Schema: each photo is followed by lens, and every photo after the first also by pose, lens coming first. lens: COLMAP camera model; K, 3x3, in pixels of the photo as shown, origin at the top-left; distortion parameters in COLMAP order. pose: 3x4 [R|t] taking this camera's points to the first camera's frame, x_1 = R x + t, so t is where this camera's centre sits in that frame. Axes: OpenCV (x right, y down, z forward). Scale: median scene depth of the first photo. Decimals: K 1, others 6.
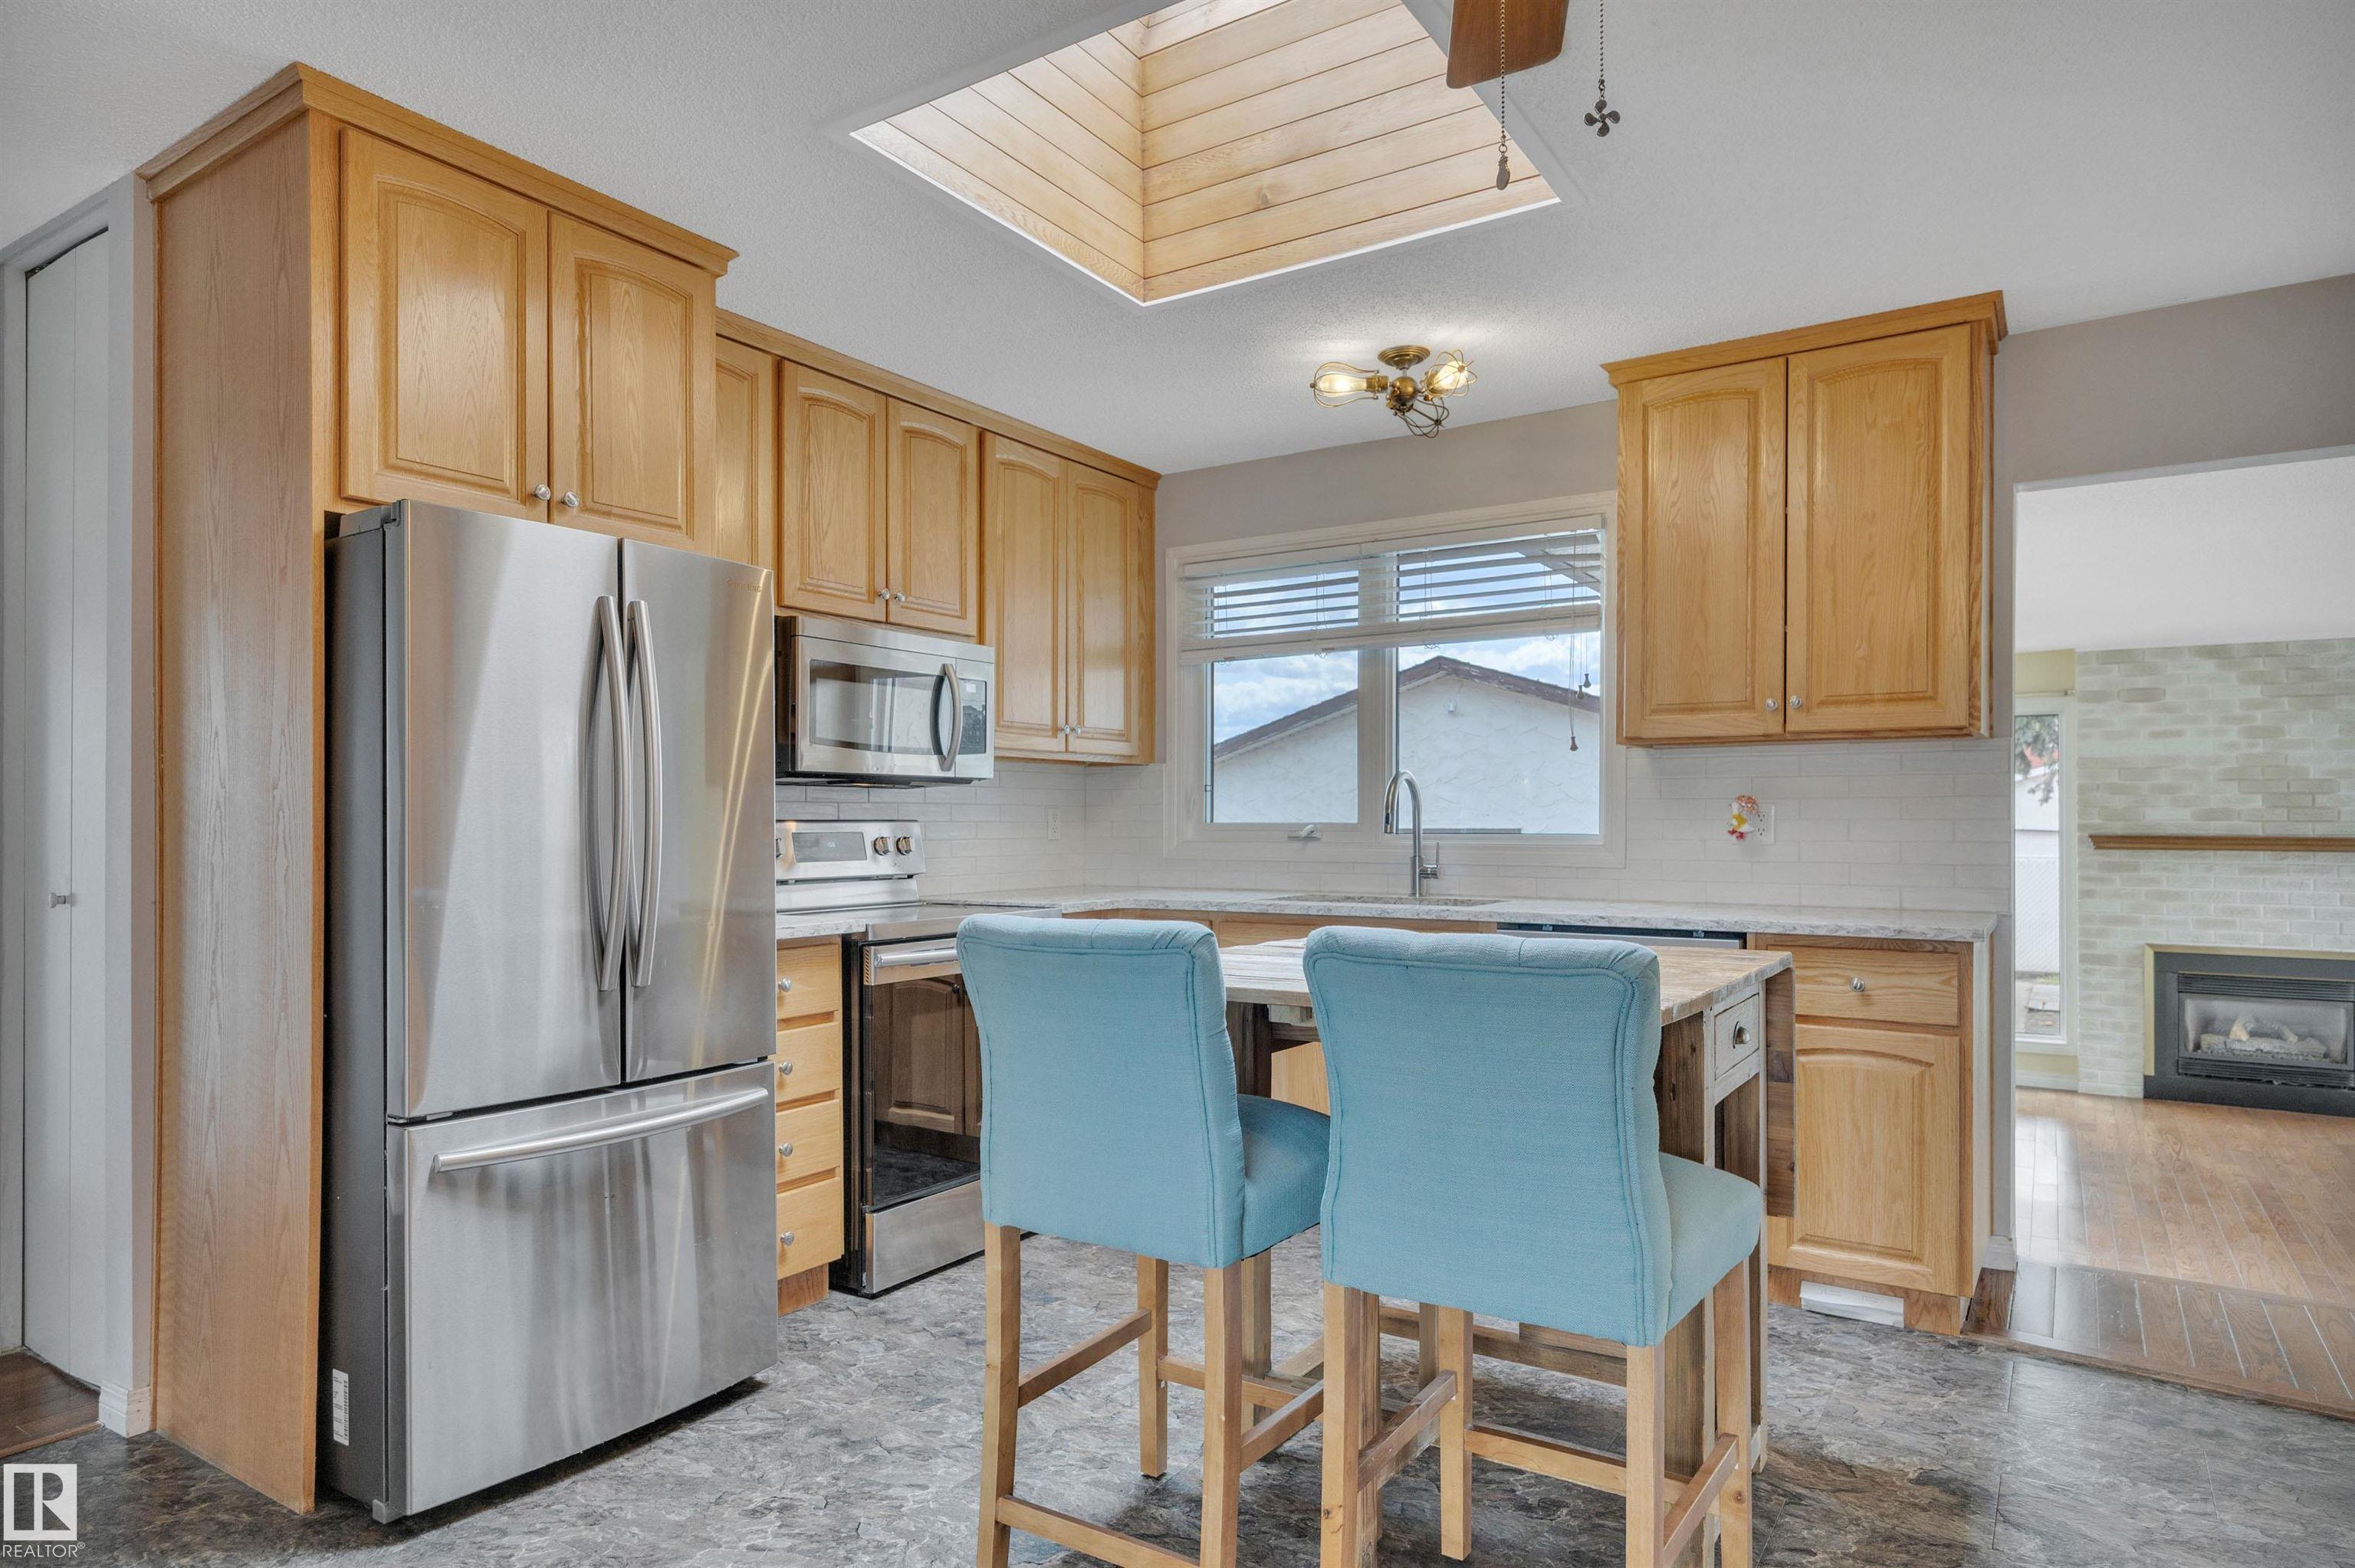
lens RADIAL K [[1359.3, 0, 1192.0], [0, 1359.3, 816.0], [0, 0, 1]] dist [0.001975, -0.002018]
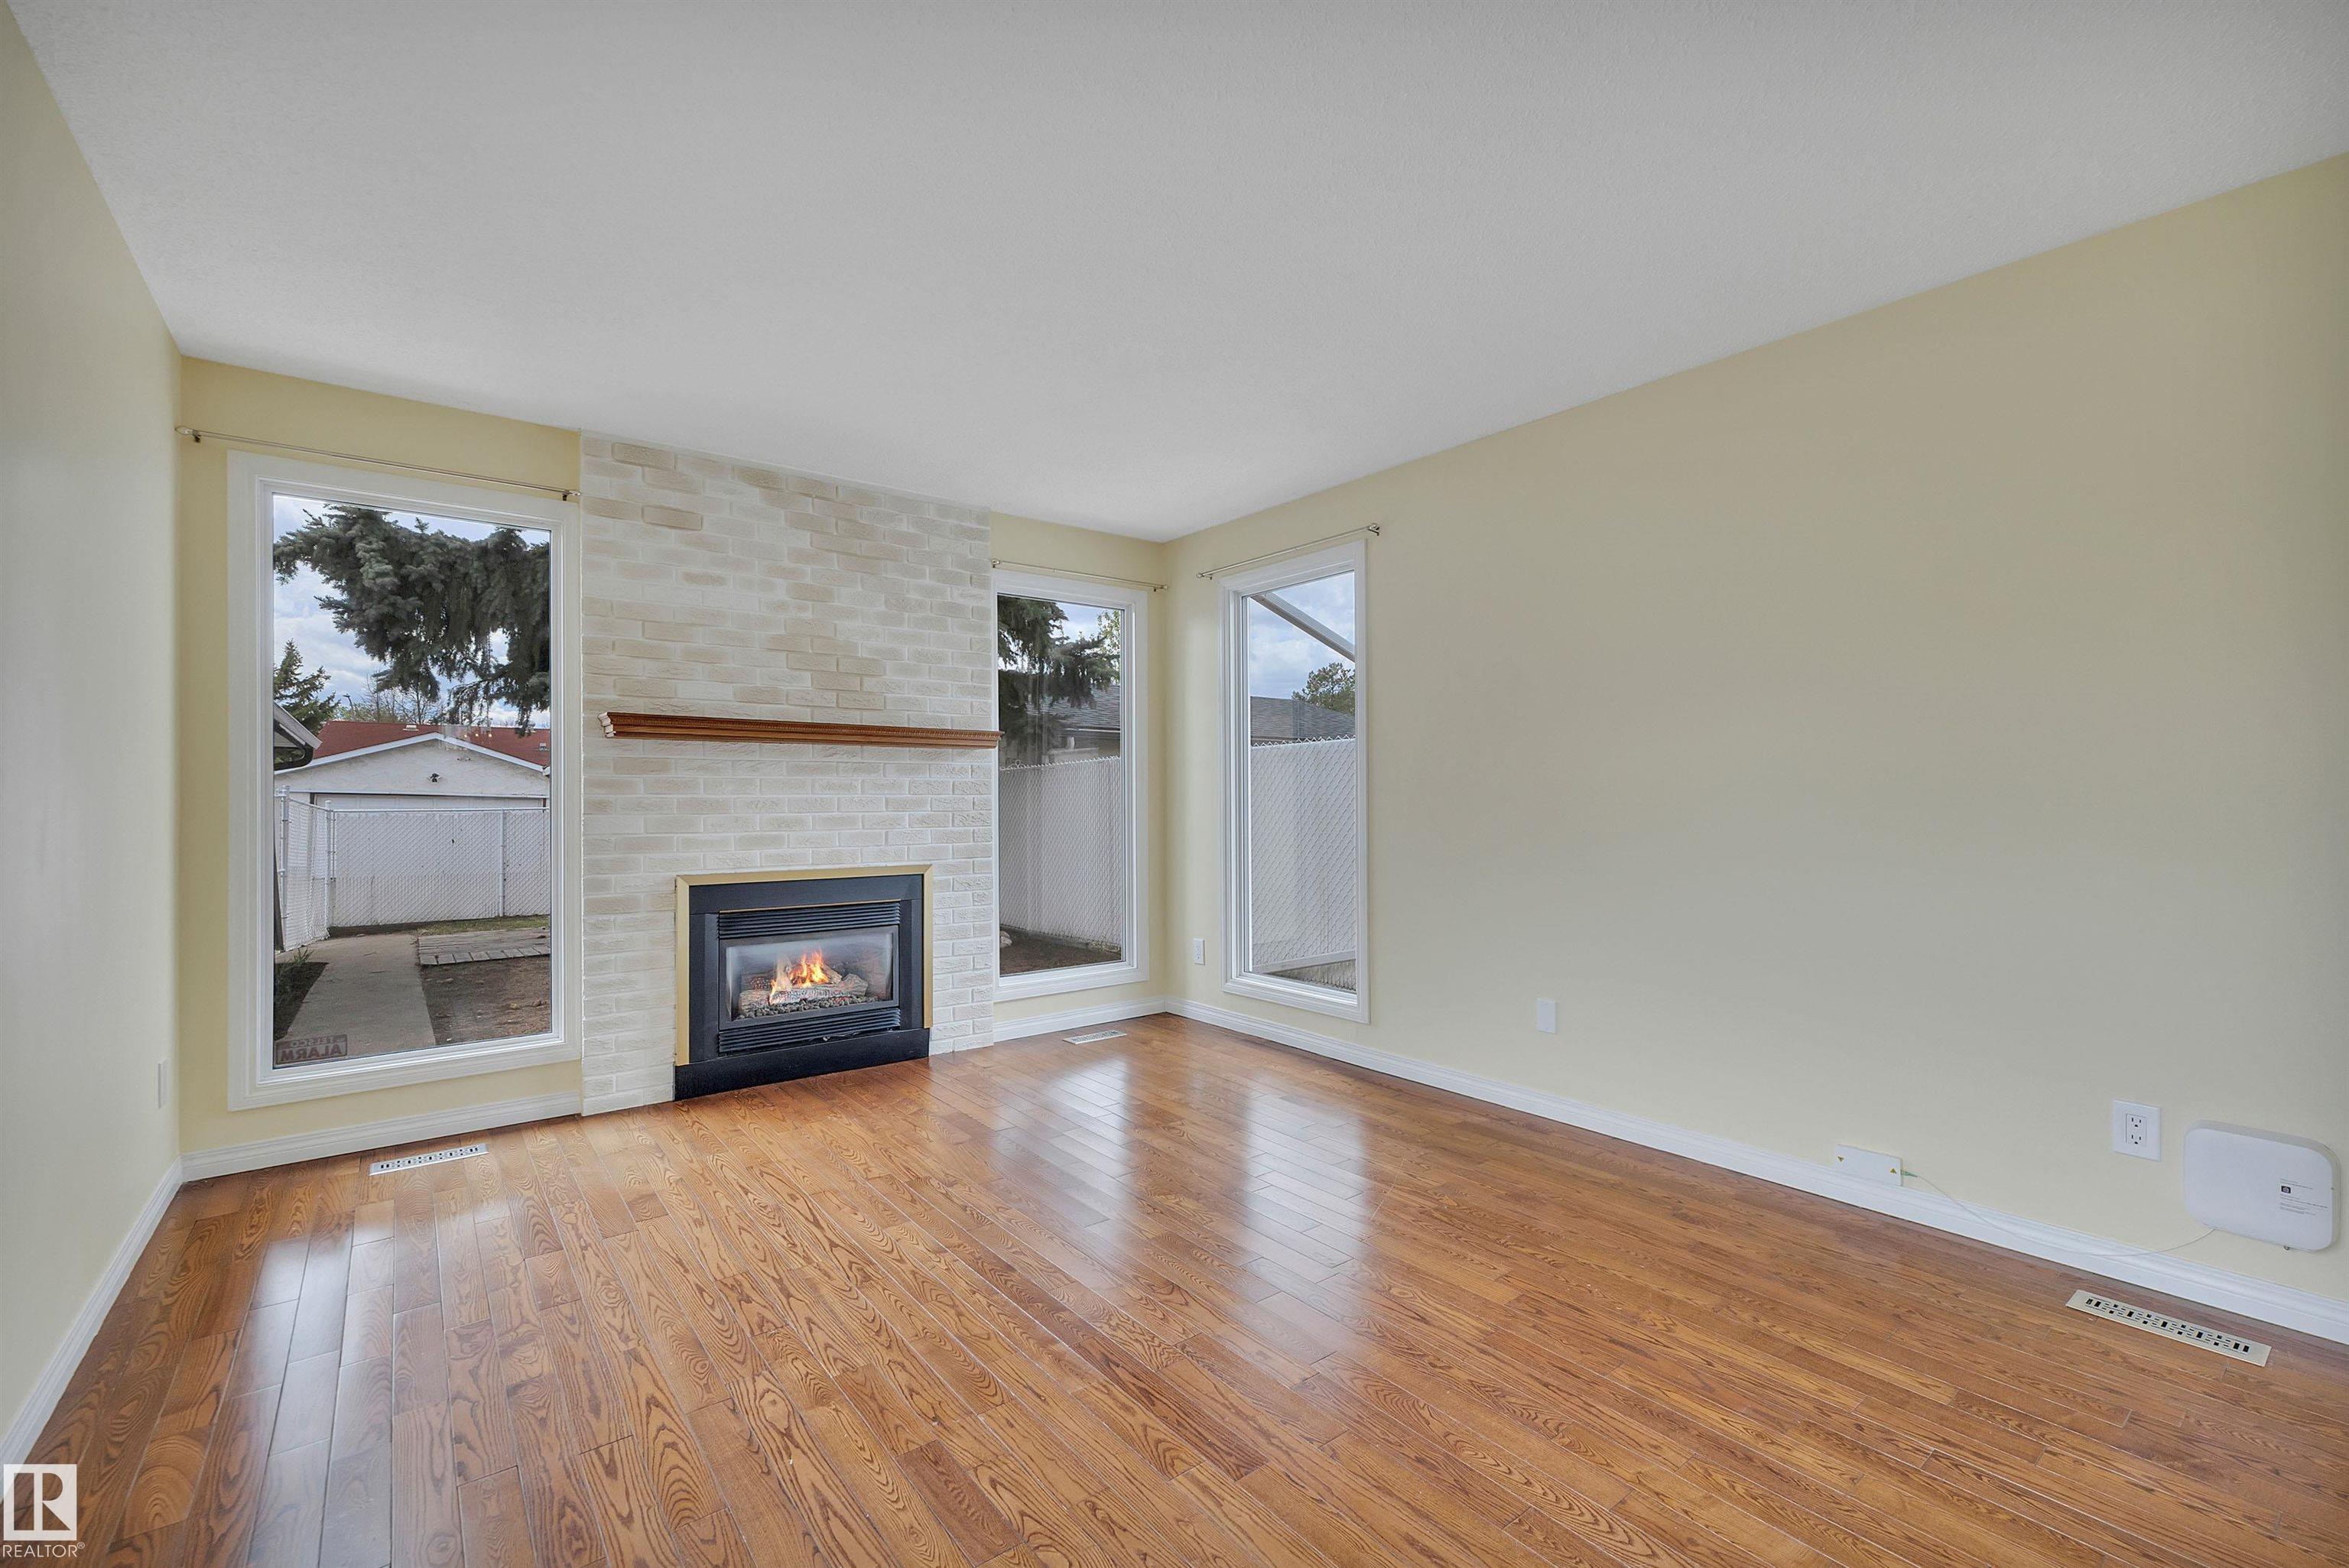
lens RADIAL K [[966.9, 0, 1157.1], [0, 966.9, 782.6], [0, 0, 1]] dist [-0.002672, 0.000324]
pose [[0.340309, 0.006545, 0.940291, 0.334619], [-0.003427, 0.999978, -0.005720, 0.050308], [-0.940307, -0.001276, 0.340324, 0.628354]]
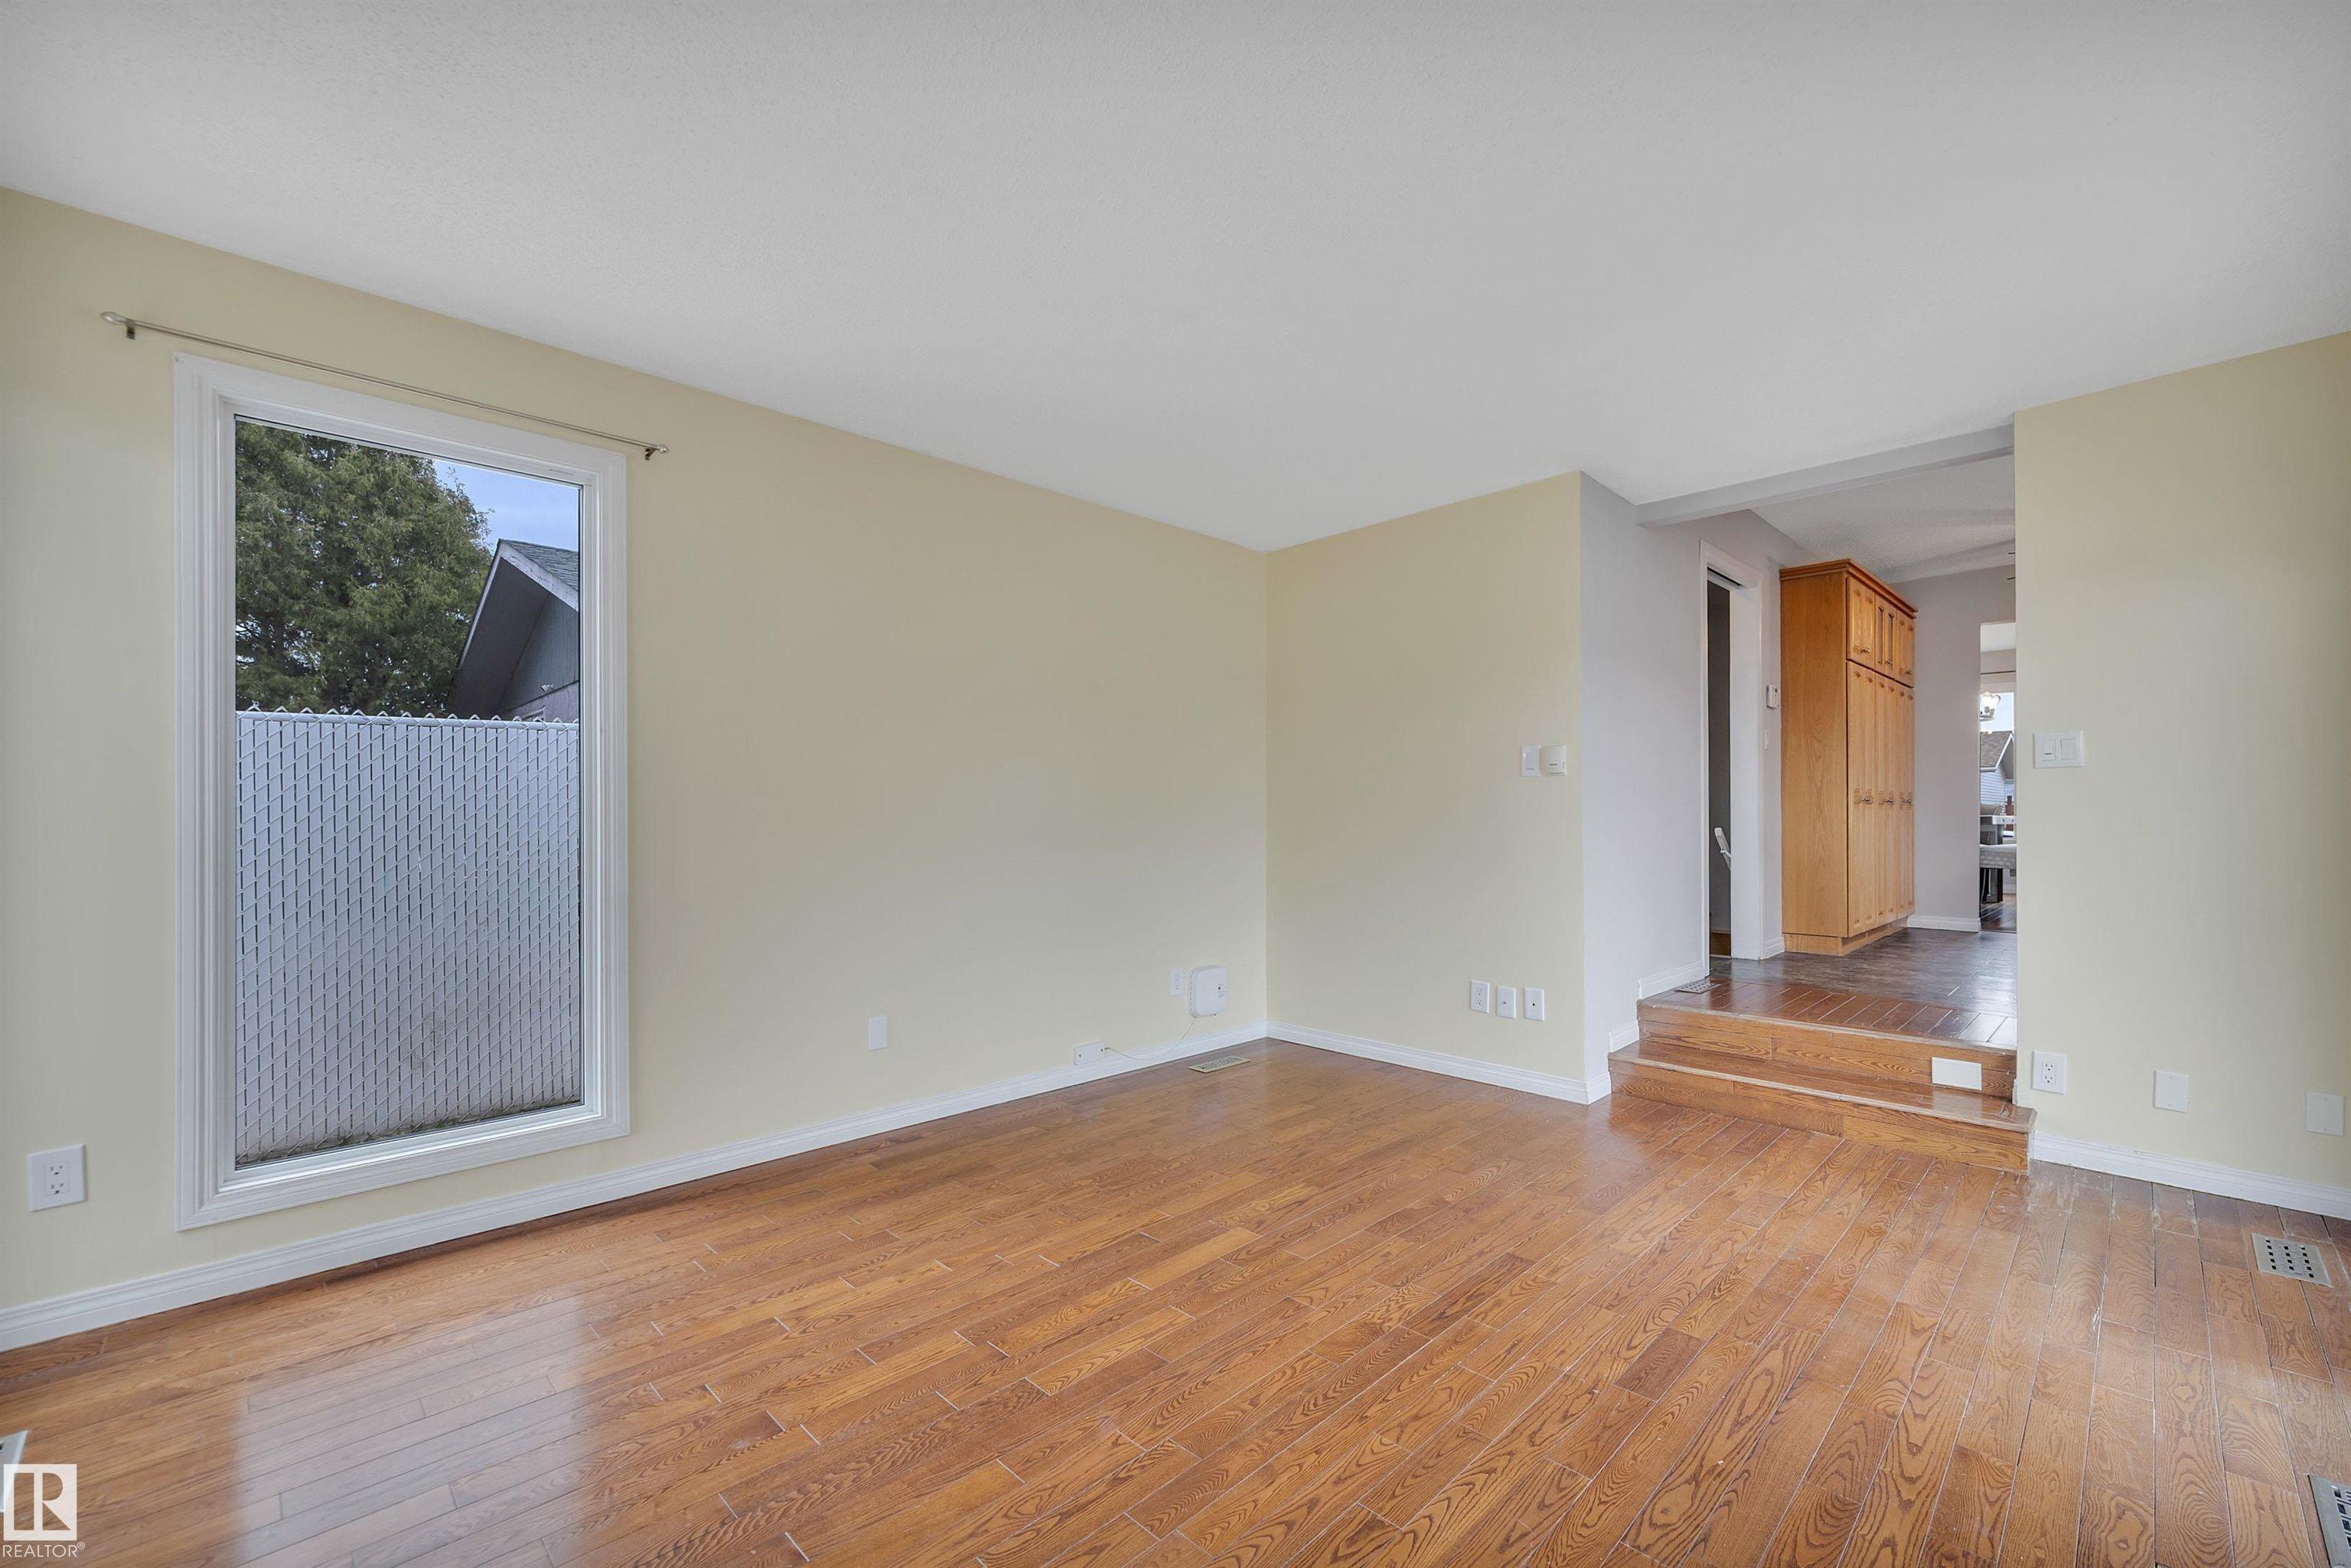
lens RADIAL K [[967.8, 0, 1171.7], [0, 967.8, 803.9], [0, 0, 1]] dist [-0.002672, 0.000324]
pose [[-0.972391, -0.000869, 0.233355, 0.597581], [-0.004546, 0.999874, -0.015219, 0.054789], [-0.233312, -0.015860, -0.972272, 1.051219]]
